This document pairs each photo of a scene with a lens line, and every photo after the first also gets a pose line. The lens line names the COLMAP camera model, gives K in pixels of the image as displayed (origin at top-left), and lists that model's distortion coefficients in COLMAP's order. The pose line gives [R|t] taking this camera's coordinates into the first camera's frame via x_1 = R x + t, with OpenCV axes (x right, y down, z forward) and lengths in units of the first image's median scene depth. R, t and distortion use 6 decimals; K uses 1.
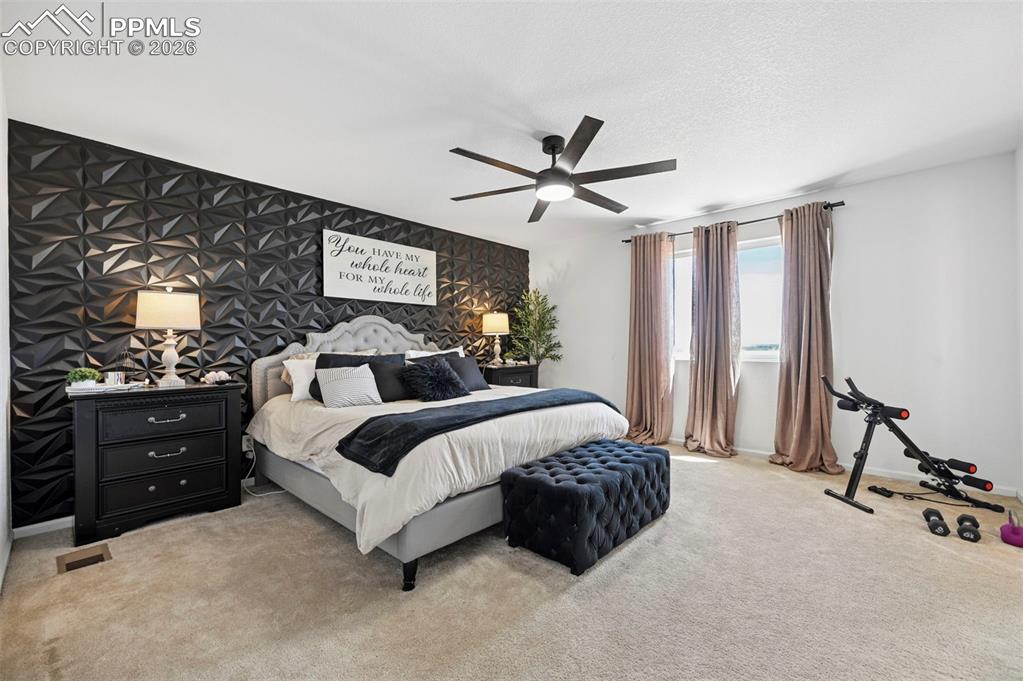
lens RADIAL K [[402.6, 0, 530.5], [0, 402.6, 342.0], [0, 0, 1]] dist [0.000299, -0.000069]
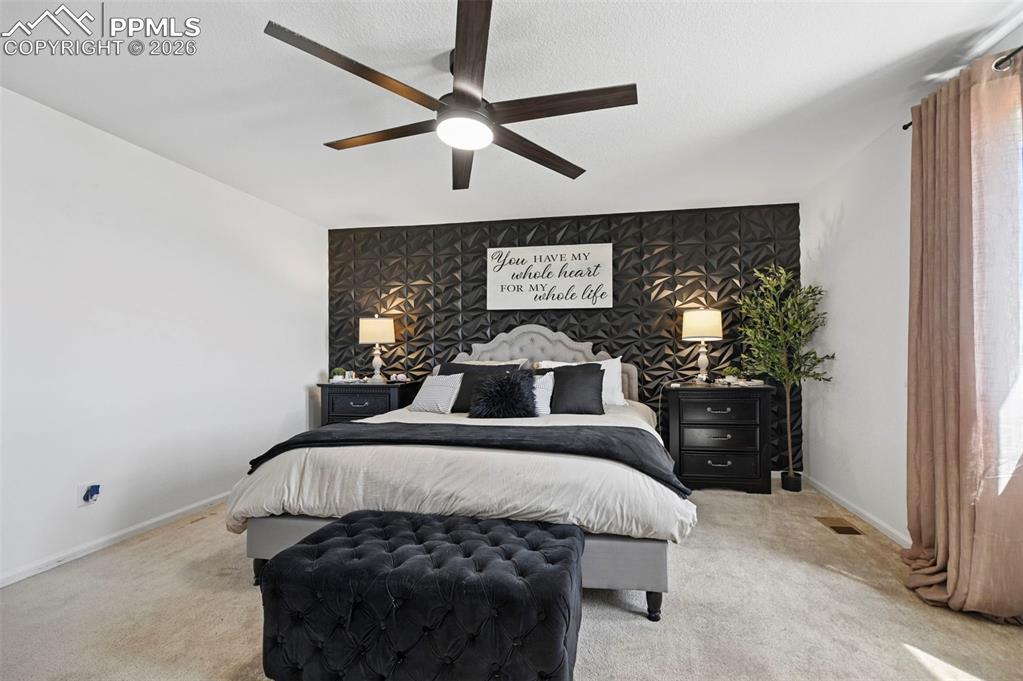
lens RADIAL K [[400.0, 0, 547.2], [0, 400.0, 345.1], [0, 0, 1]] dist [-0.000113, -0.000040]
pose [[0.537456, -0.012792, -0.843195, 0.423279], [0.002937, 0.999907, -0.013297, -0.002387], [0.843287, 0.004670, 0.537443, 0.479244]]
